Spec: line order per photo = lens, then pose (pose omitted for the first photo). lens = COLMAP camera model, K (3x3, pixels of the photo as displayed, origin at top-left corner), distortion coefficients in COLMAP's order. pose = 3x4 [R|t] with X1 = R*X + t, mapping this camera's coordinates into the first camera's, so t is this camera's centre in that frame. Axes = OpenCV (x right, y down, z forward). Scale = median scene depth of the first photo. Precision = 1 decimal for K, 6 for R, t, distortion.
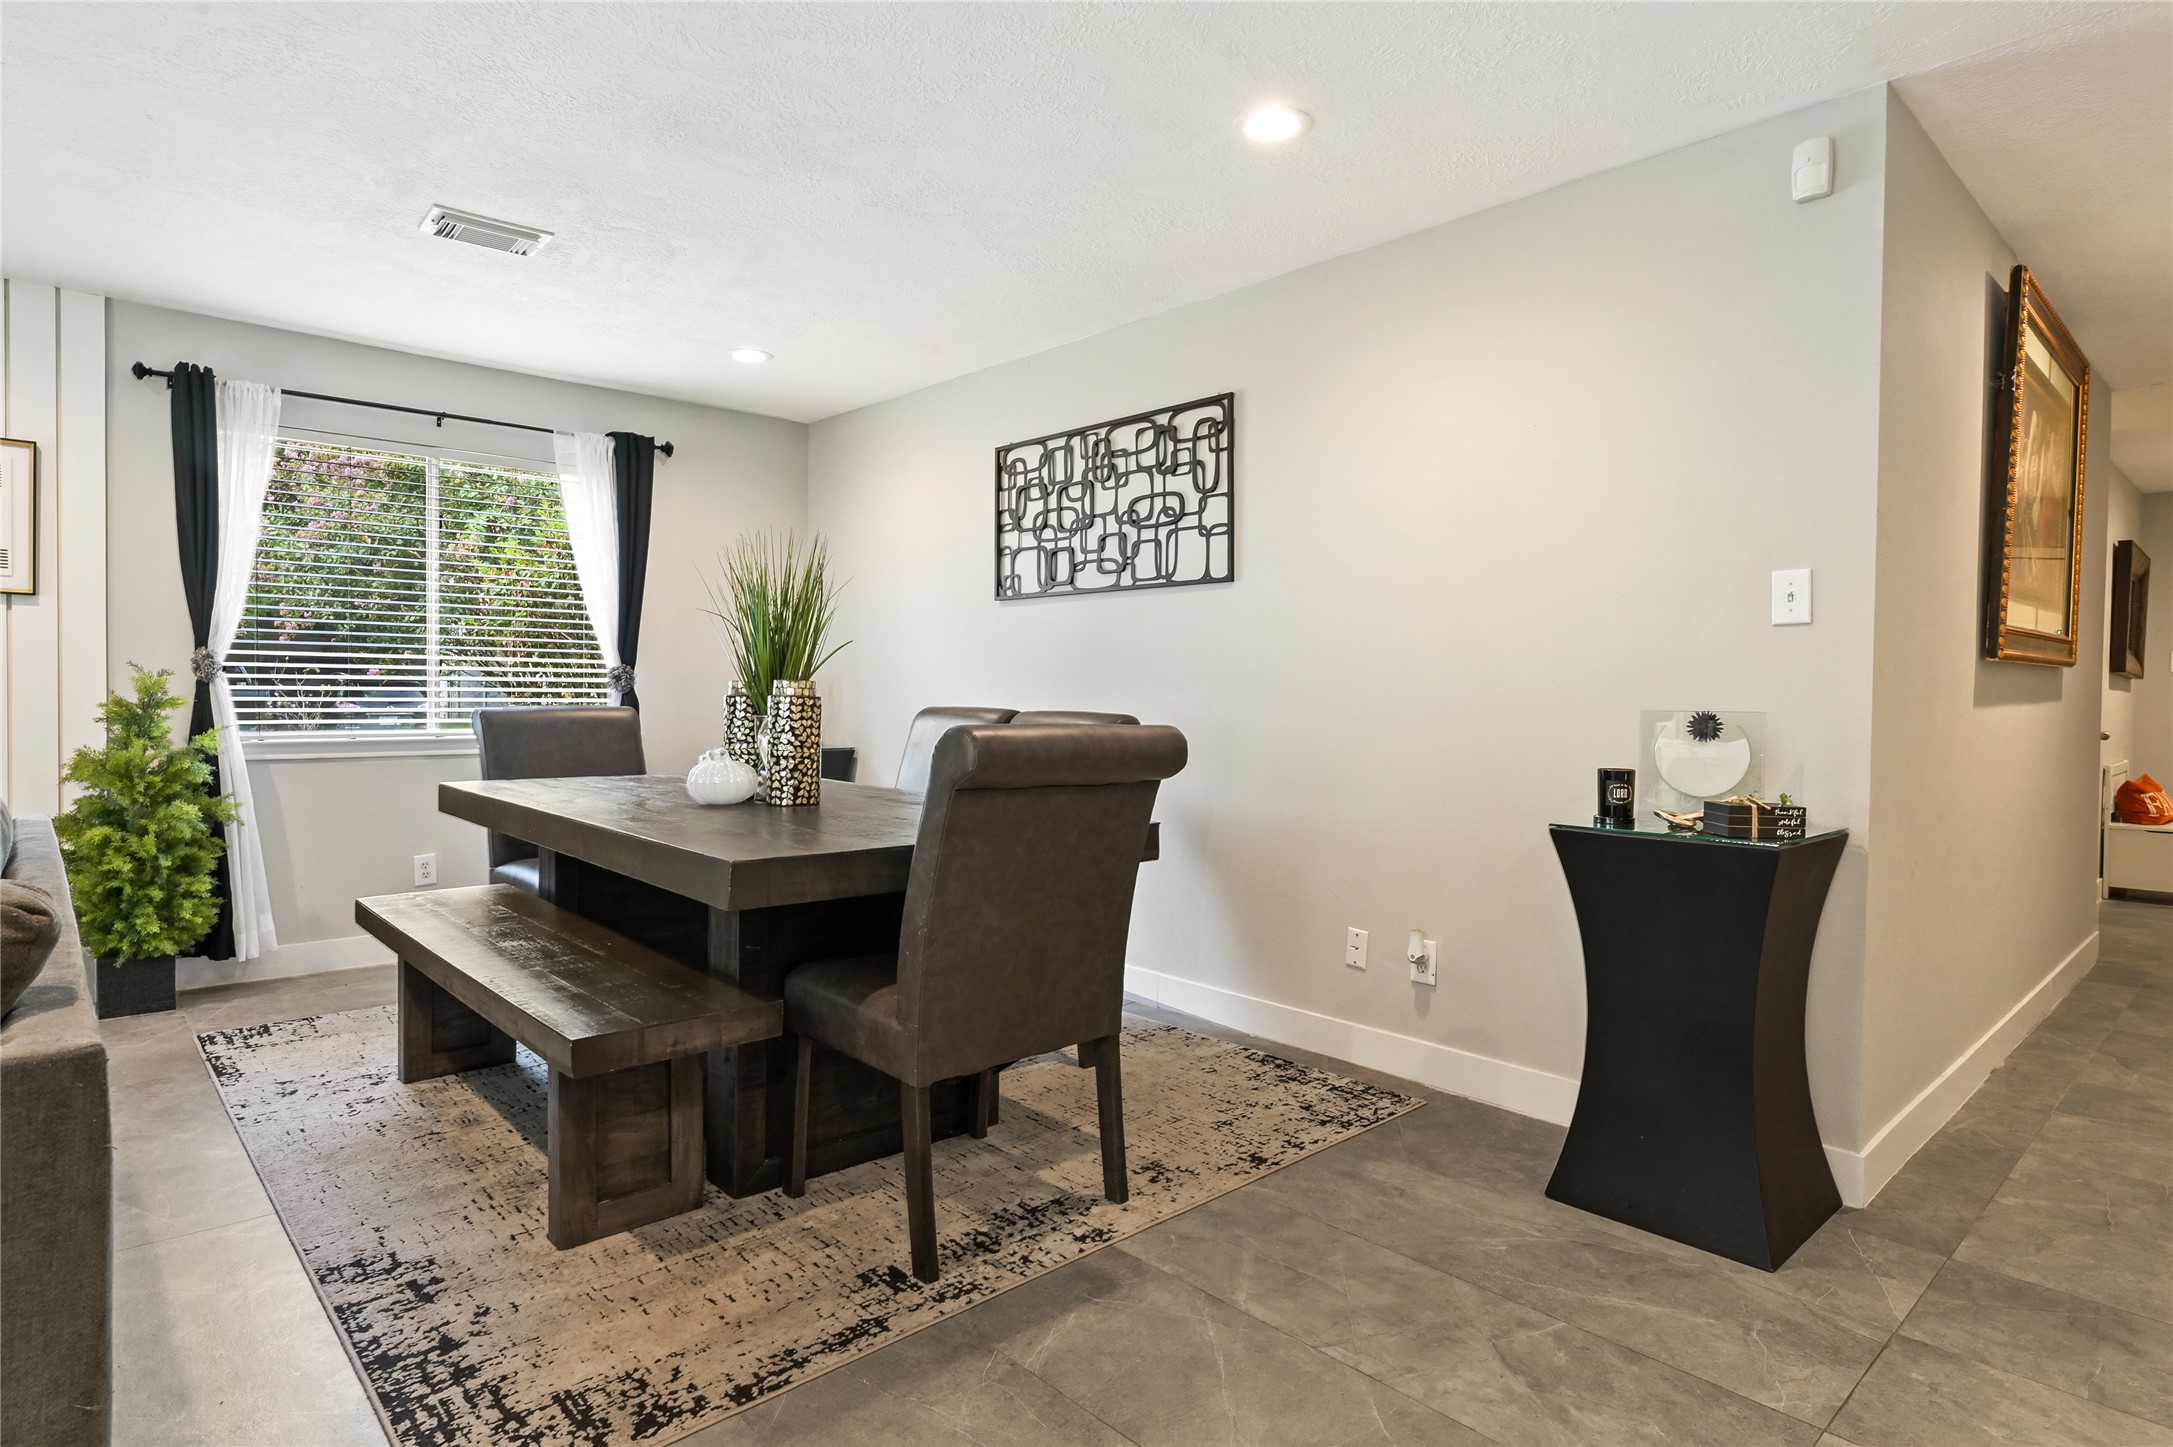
lens RADIAL K [[1221.4, 0, 1074.2], [0, 1221.4, 707.9], [0, 0, 1]] dist [0.005446, 0.000753]
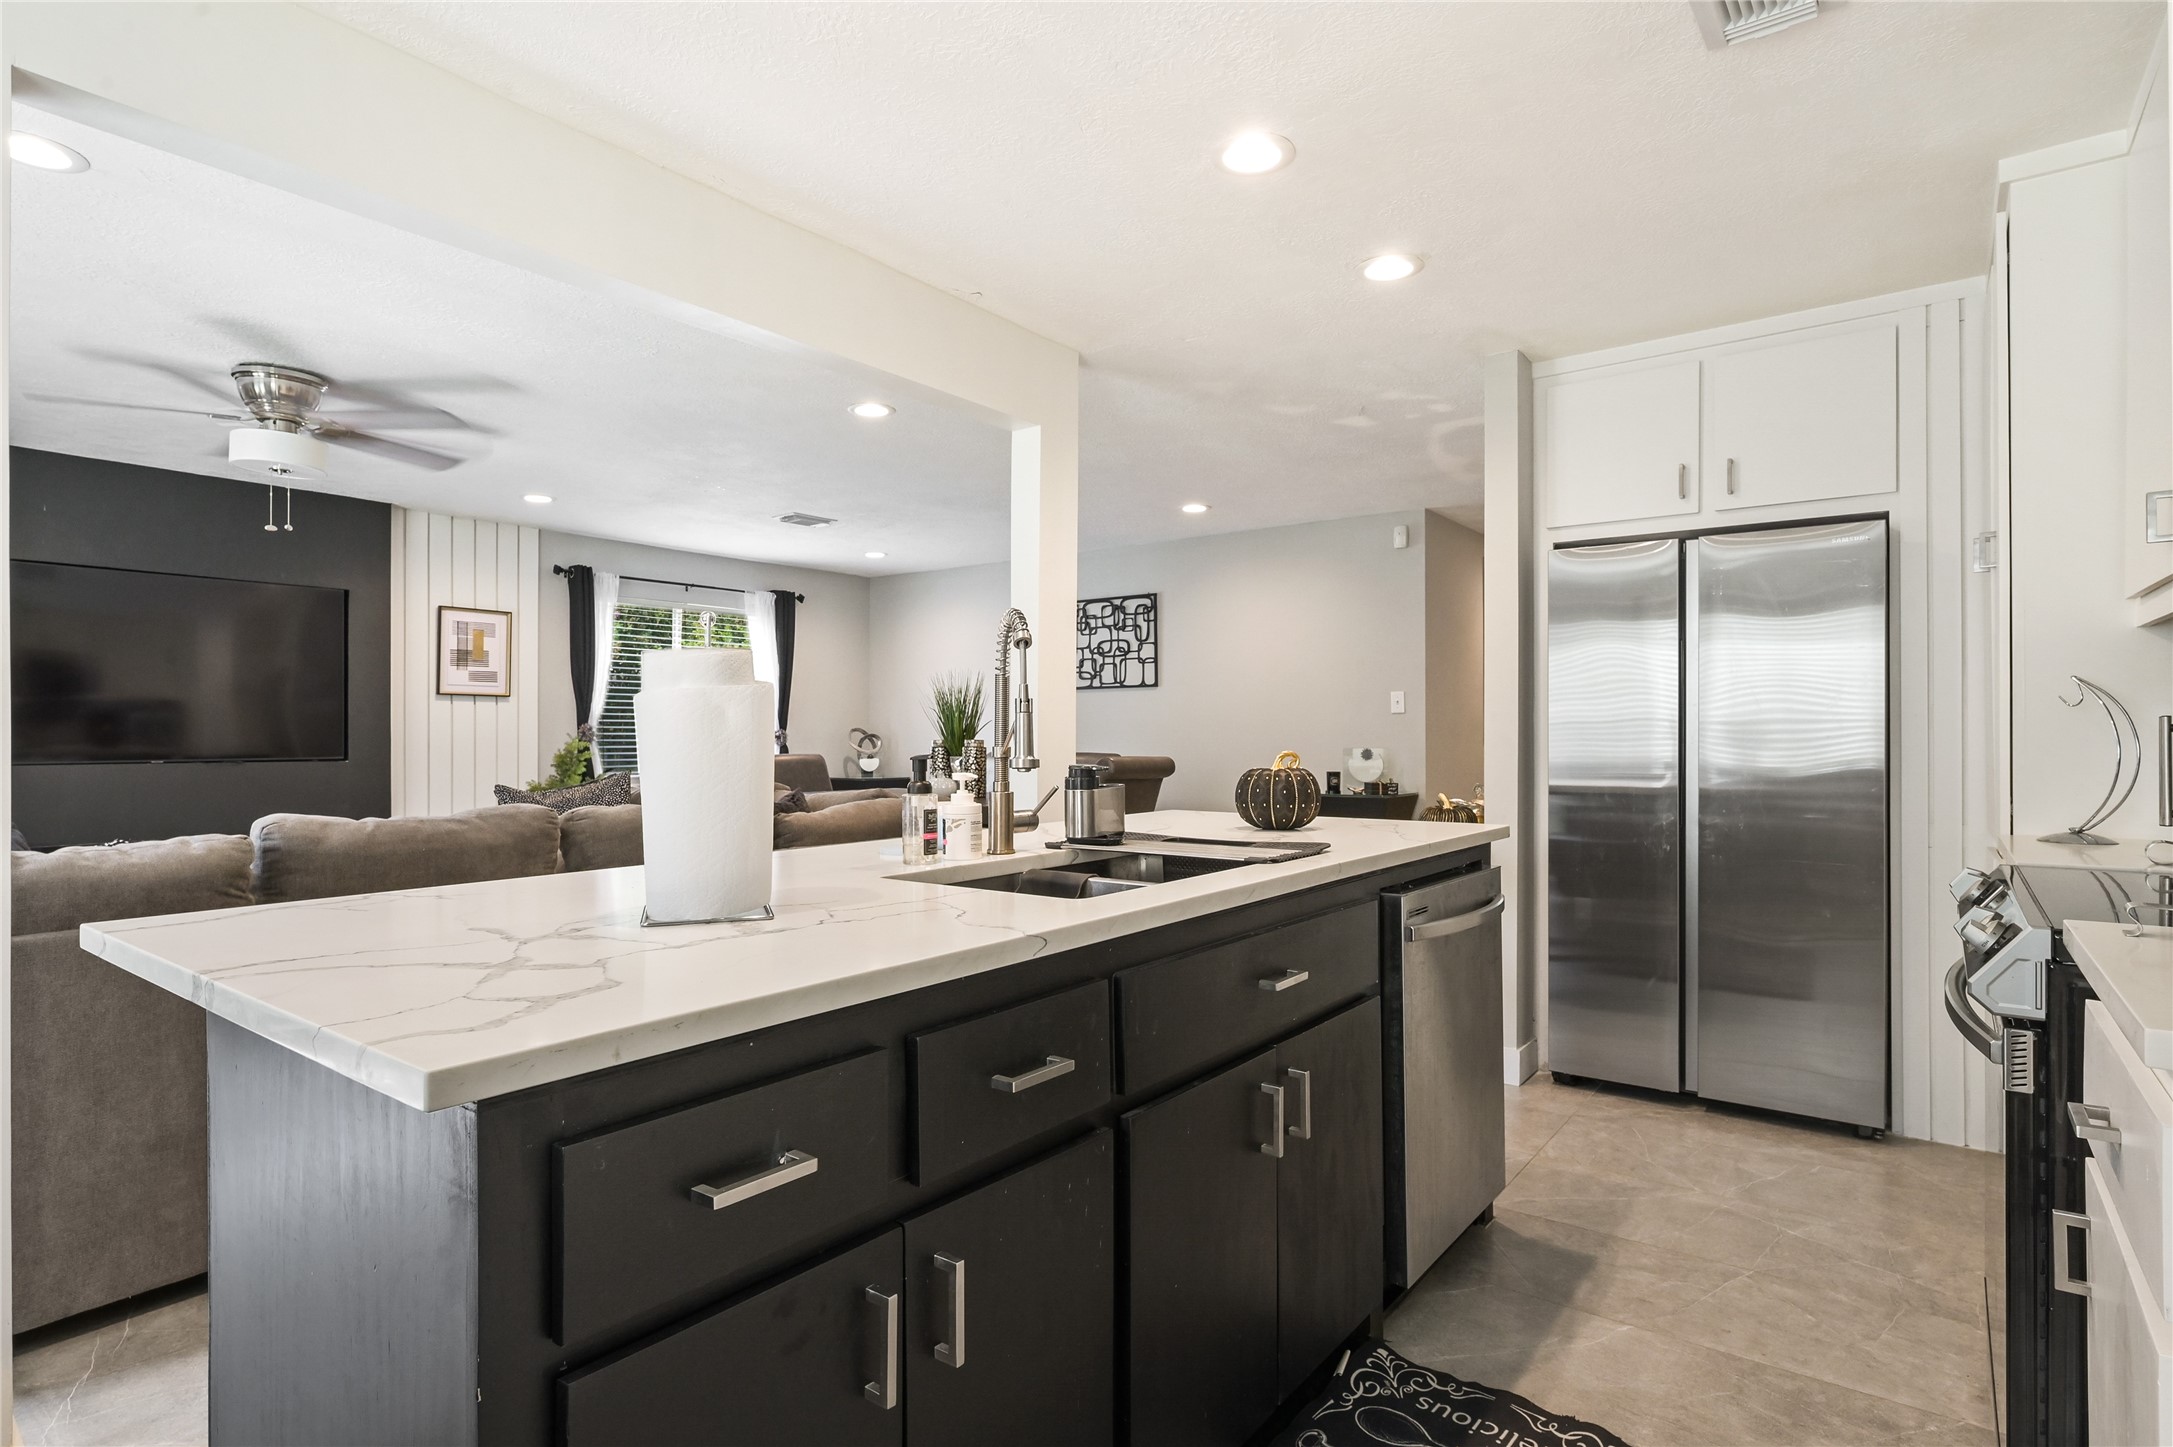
lens RADIAL K [[1158.7, 0, 1094.3], [0, 1158.7, 724.8], [0, 0, 1]] dist [-0.003126, -0.000976]
pose [[0.982082, -0.010070, 0.188185, -0.306177], [0.014378, 0.999664, -0.021545, -0.001266], [-0.187905, 0.023865, 0.981897, -0.784360]]
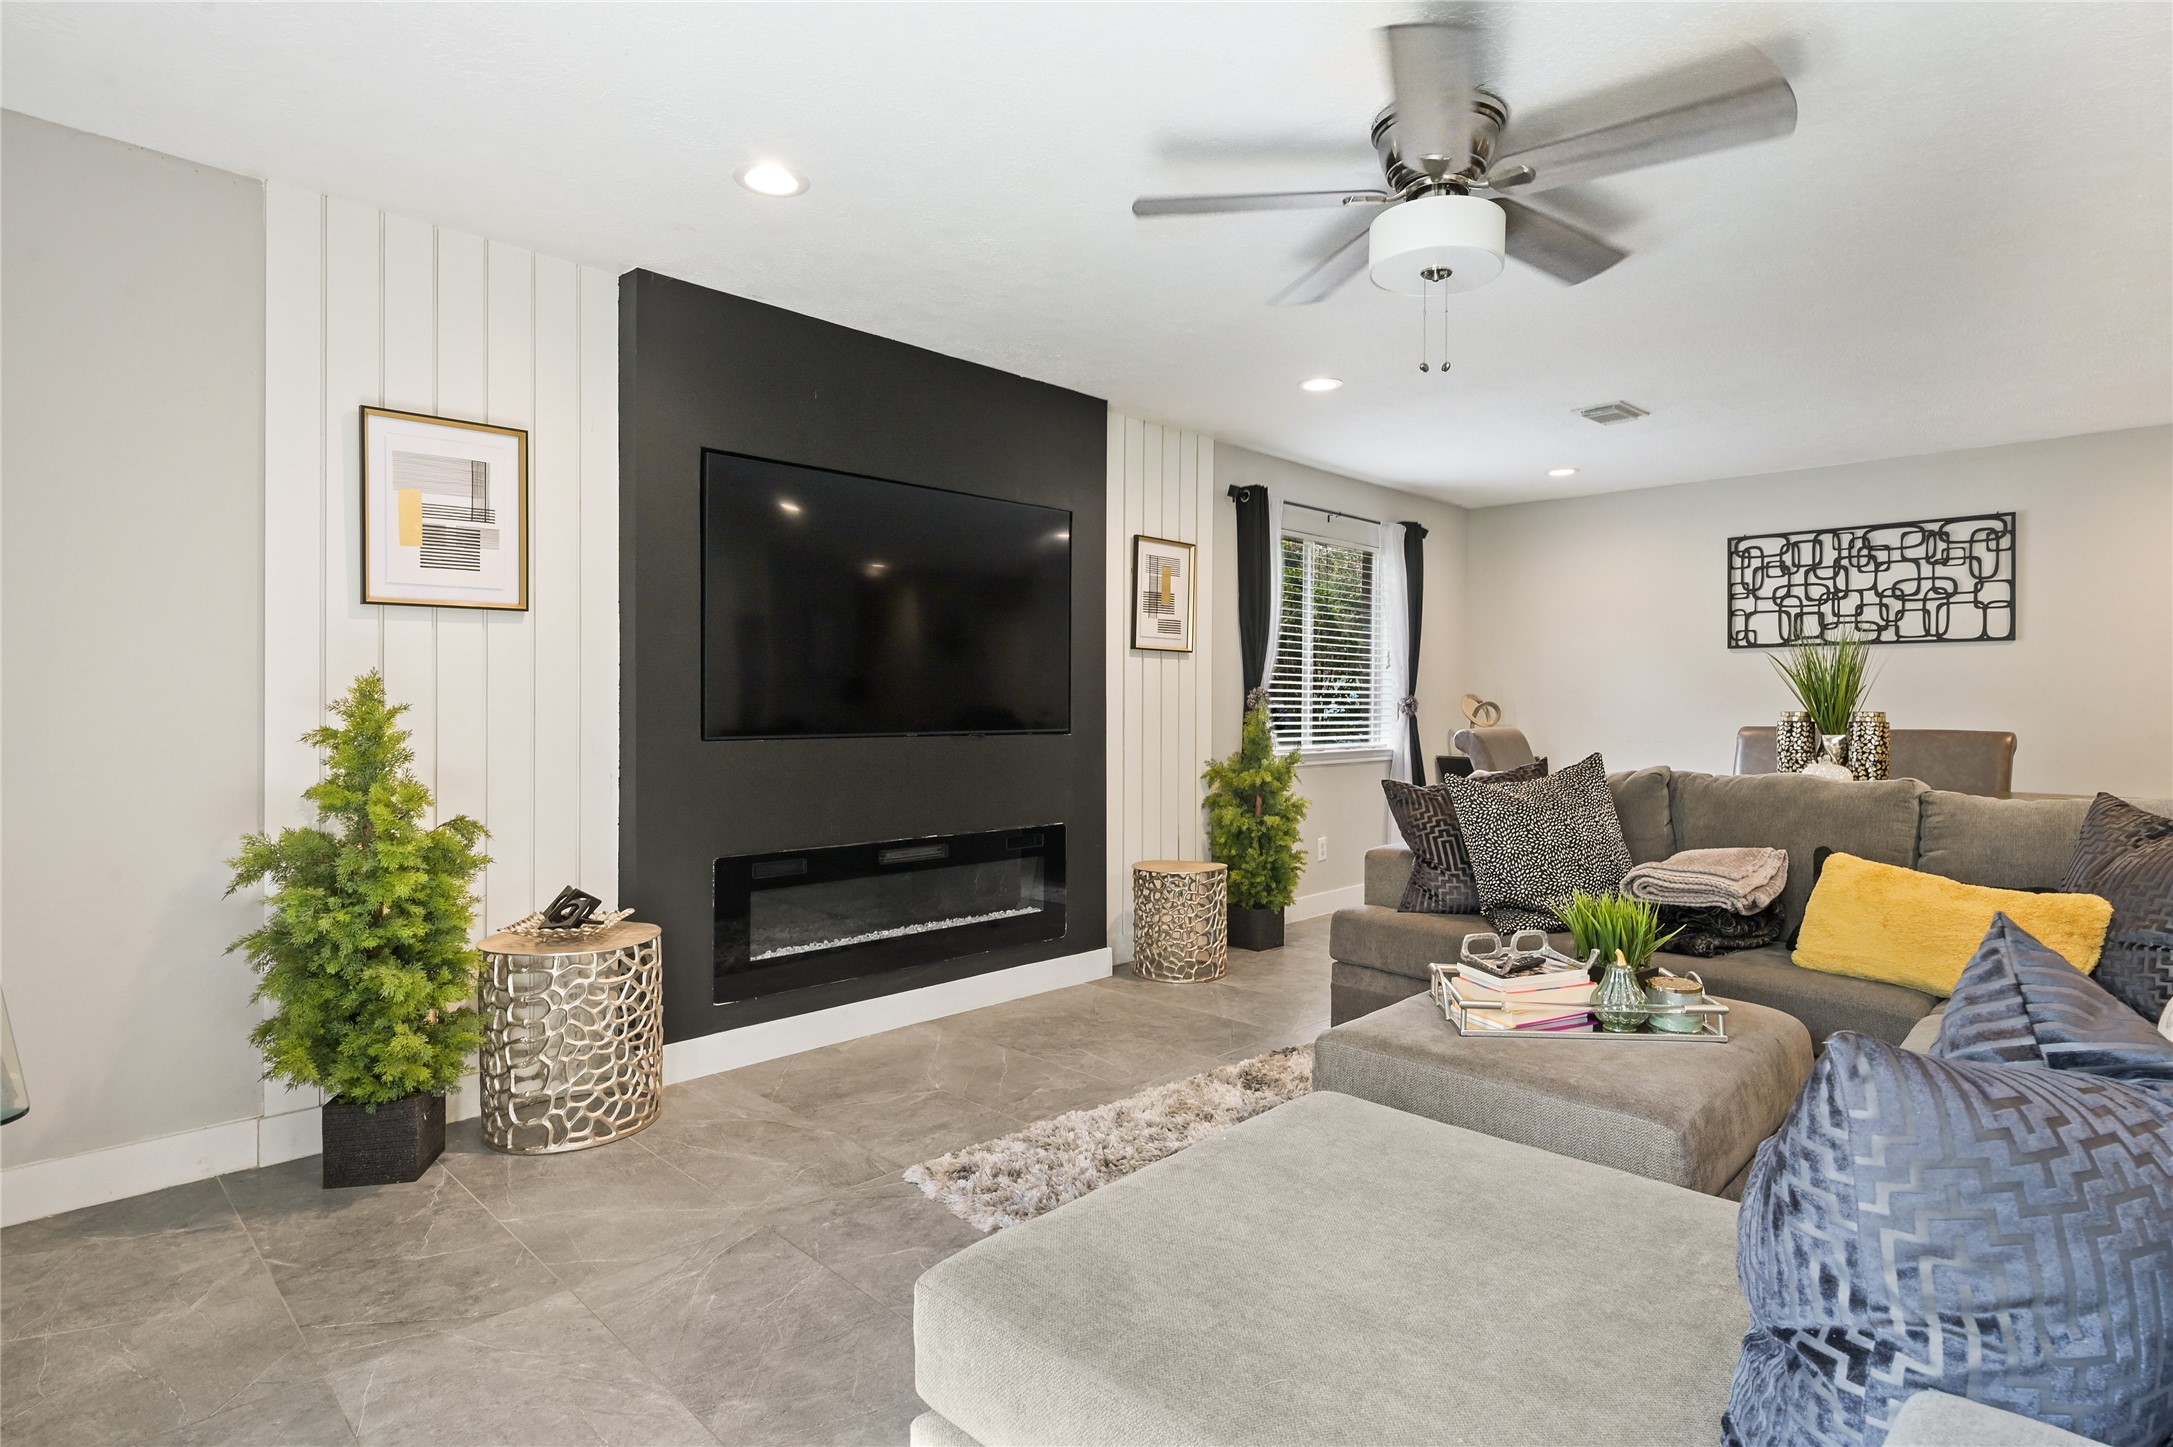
lens RADIAL K [[1158.7, 0, 1079.7], [0, 1158.7, 709.6], [0, 0, 1]] dist [-0.003126, -0.000976]
pose [[0.999011, -0.005837, 0.044089, -0.977183], [0.006164, 0.999954, -0.007284, -0.015449], [-0.044045, 0.007549, 0.999001, -0.313541]]
